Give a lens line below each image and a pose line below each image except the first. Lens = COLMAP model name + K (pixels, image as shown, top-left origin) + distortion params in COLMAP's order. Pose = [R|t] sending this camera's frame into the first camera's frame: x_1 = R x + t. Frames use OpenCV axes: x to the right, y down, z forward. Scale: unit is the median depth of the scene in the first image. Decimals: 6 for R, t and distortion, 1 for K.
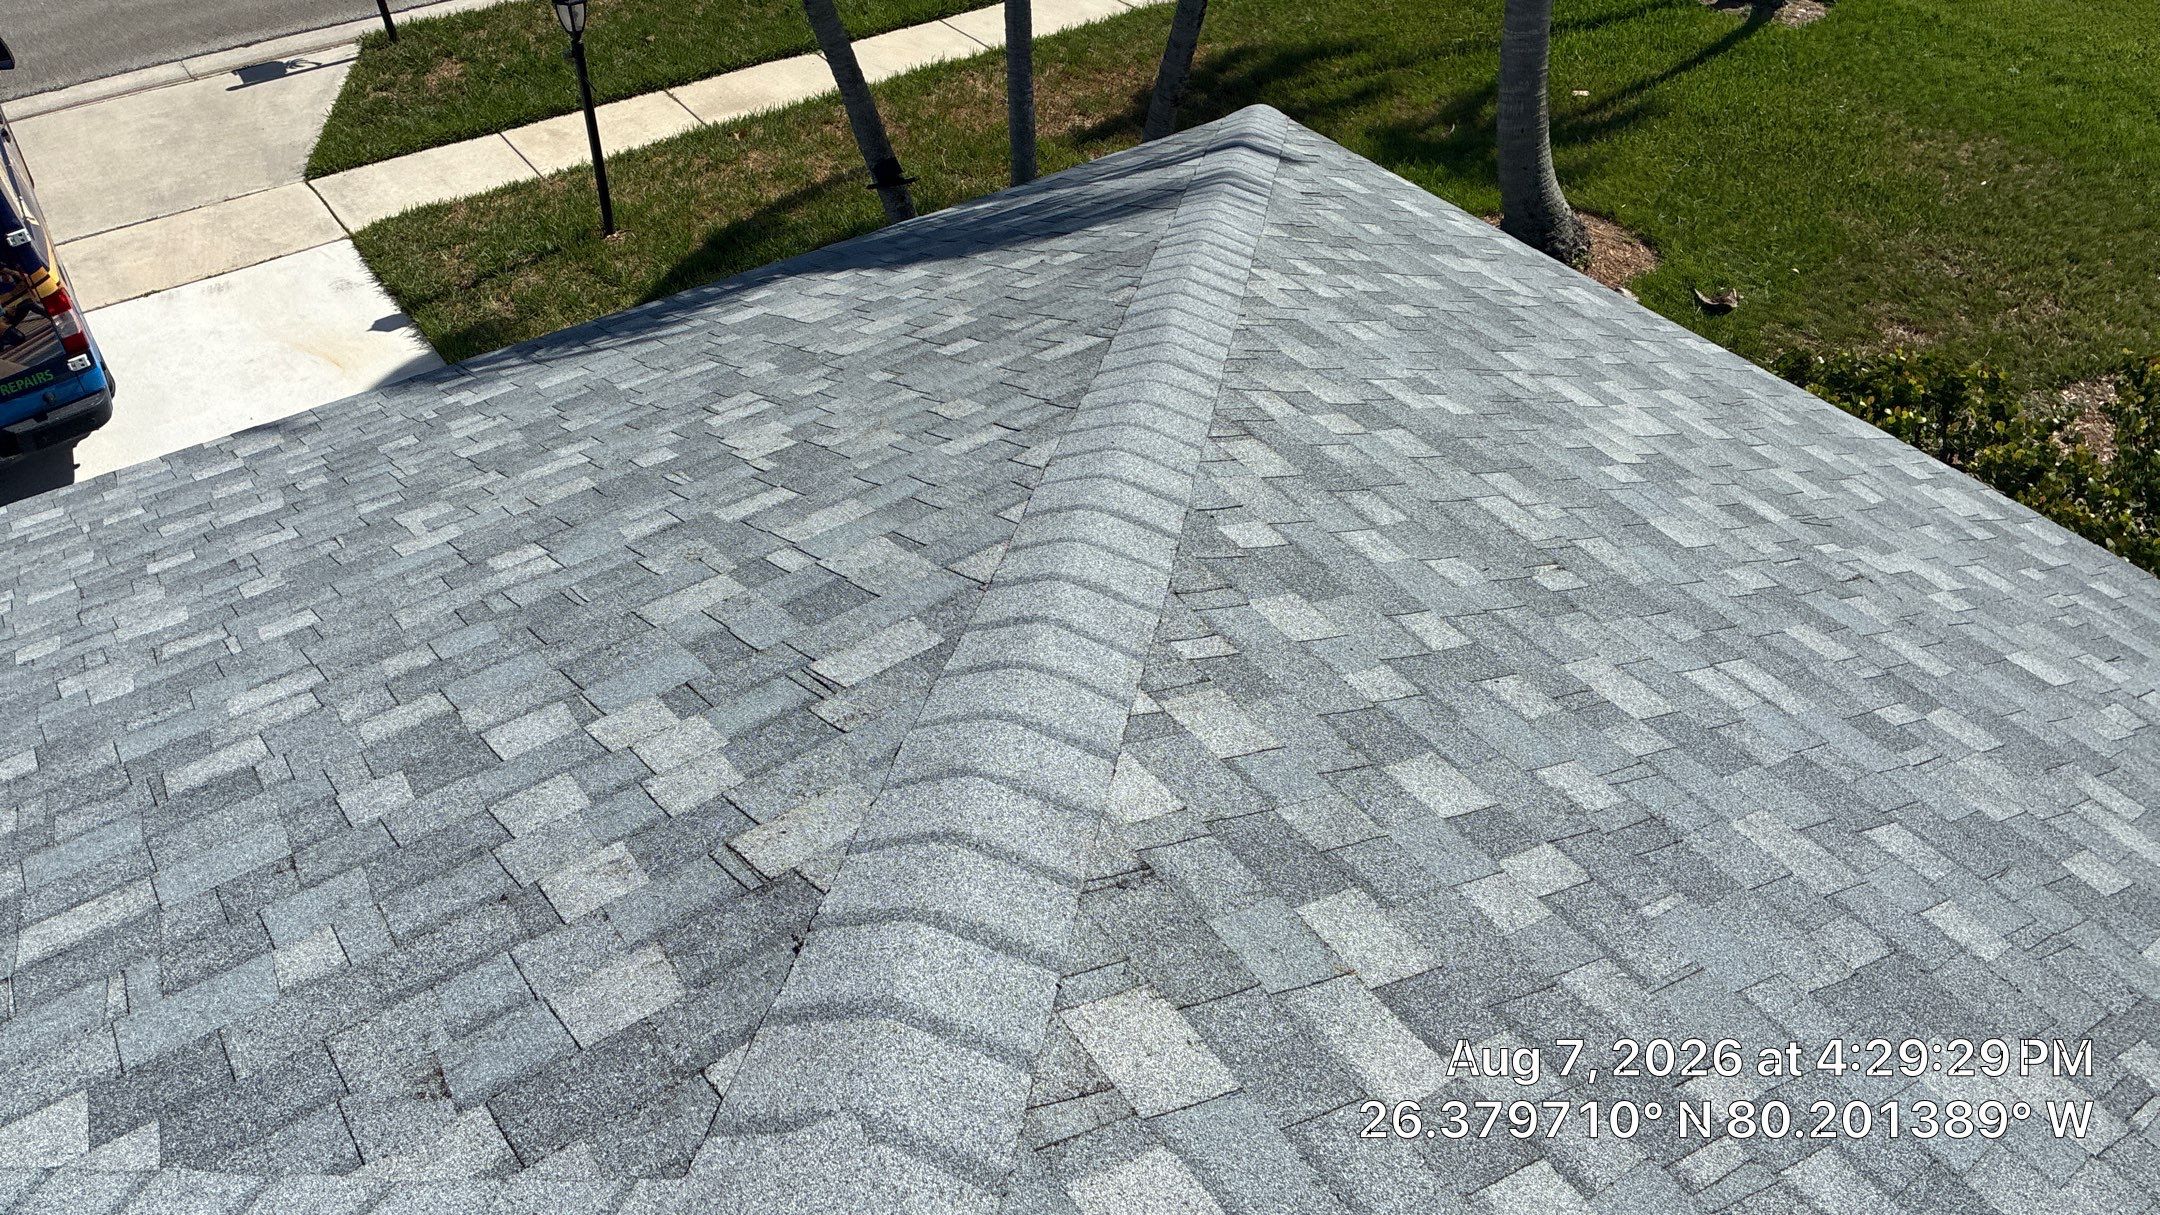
lens RADIAL K [[1631.1, 0, 1066.0], [0, 1631.1, 614.9], [0, 0, 1]] dist [0.053319, -0.053531]
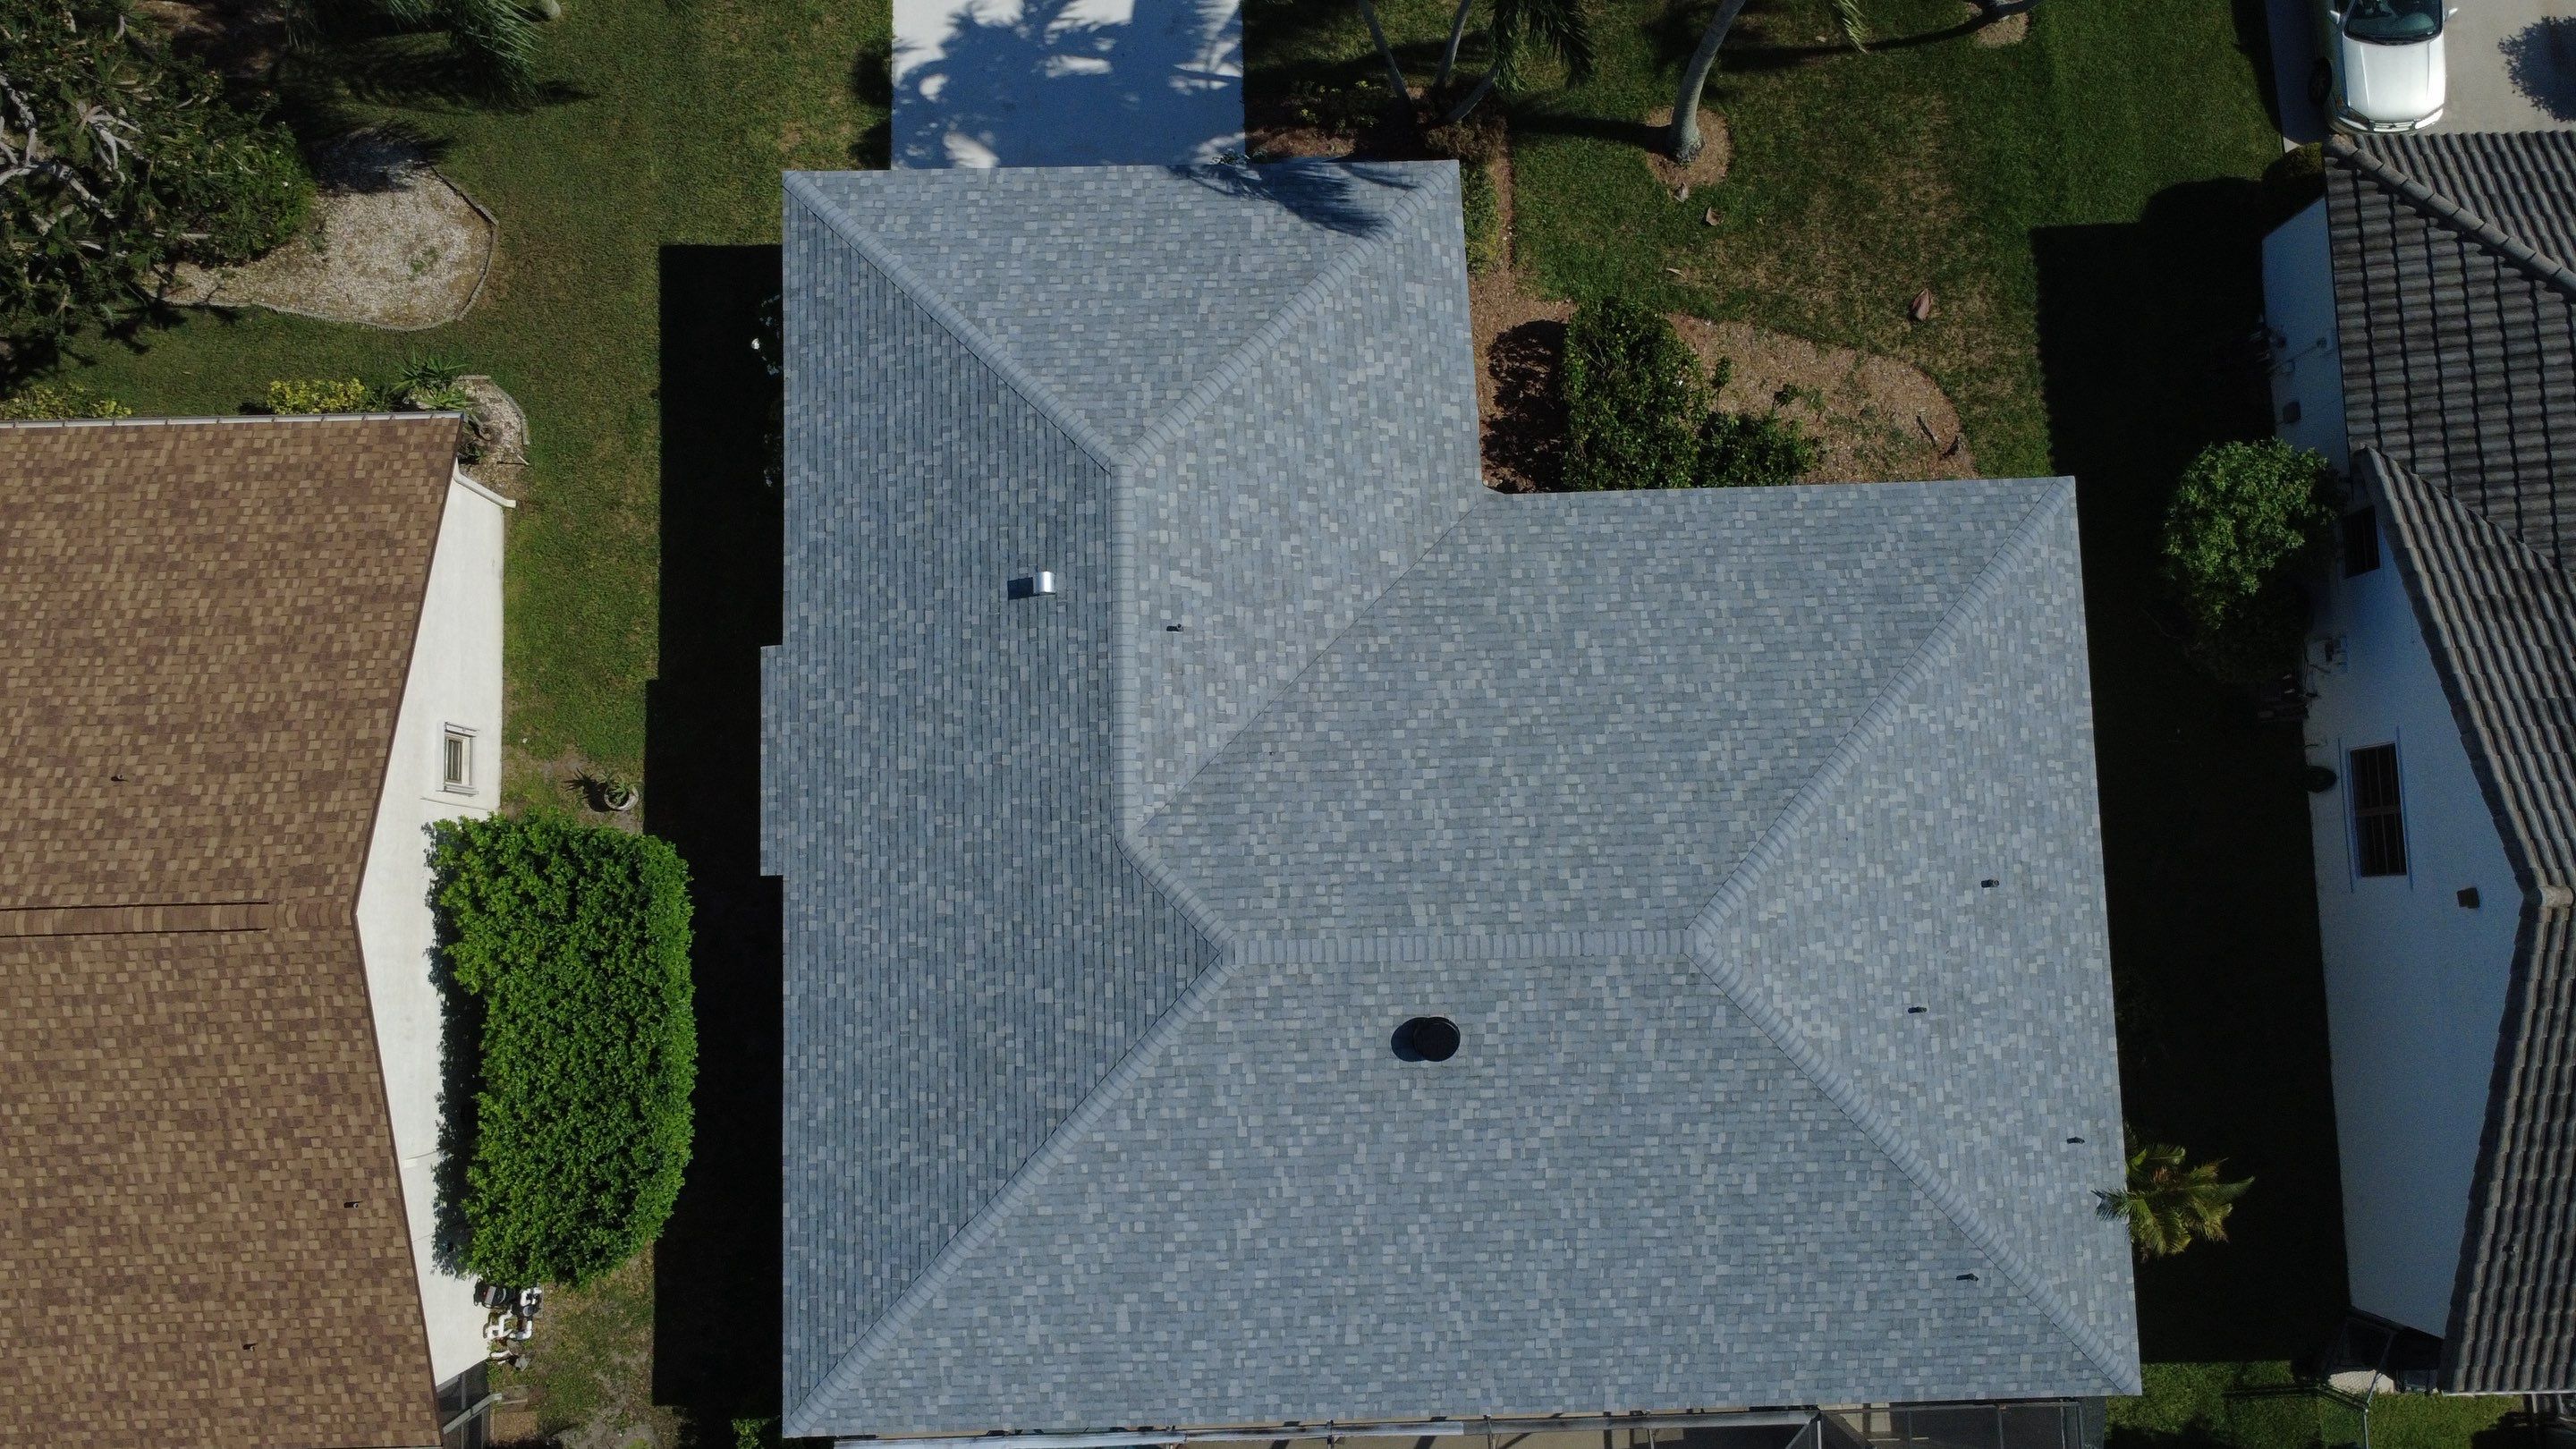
lens RADIAL K [[1880.8, 0, 1285.2], [0, 1880.8, 725.6], [0, 0, 1]] dist [-0.002820, 0.005569]
pose [[0.838386, 0.543428, -0.042369, 0.352853], [-0.375124, 0.631629, 0.678474, -1.178576], [0.395463, -0.552929, 0.733402, -1.411339]]
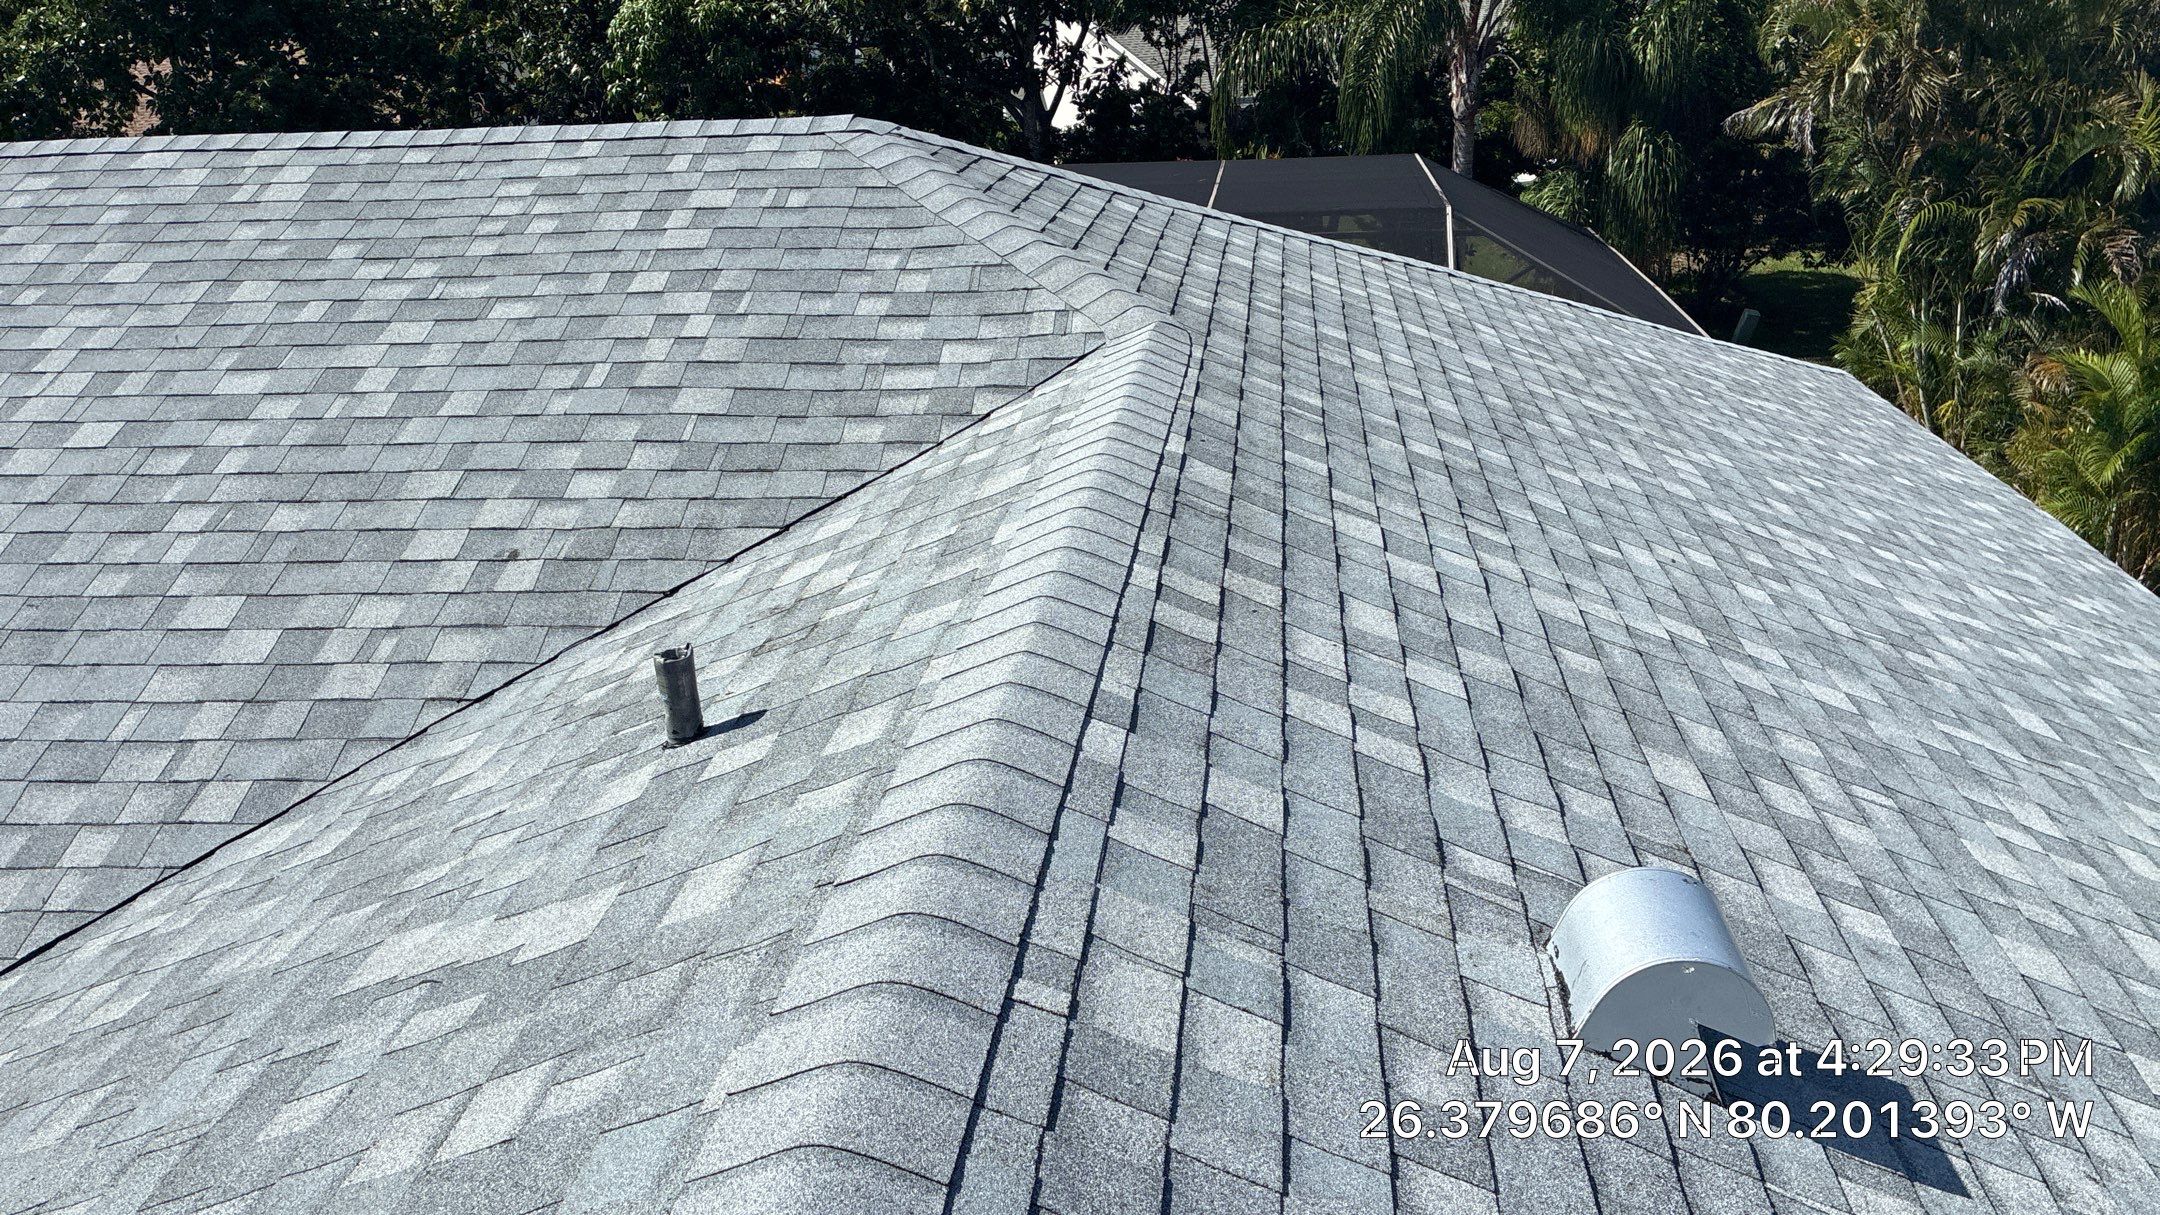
lens RADIAL K [[1631.1, 0, 1087.6], [0, 1631.1, 628.3], [0, 0, 1]] dist [0.053319, -0.053531]
pose [[-0.753079, -0.214238, 0.622072, -0.085349], [0.467195, 0.491597, 0.734889, -0.038454], [-0.463250, 0.844058, -0.270120, 0.069161]]
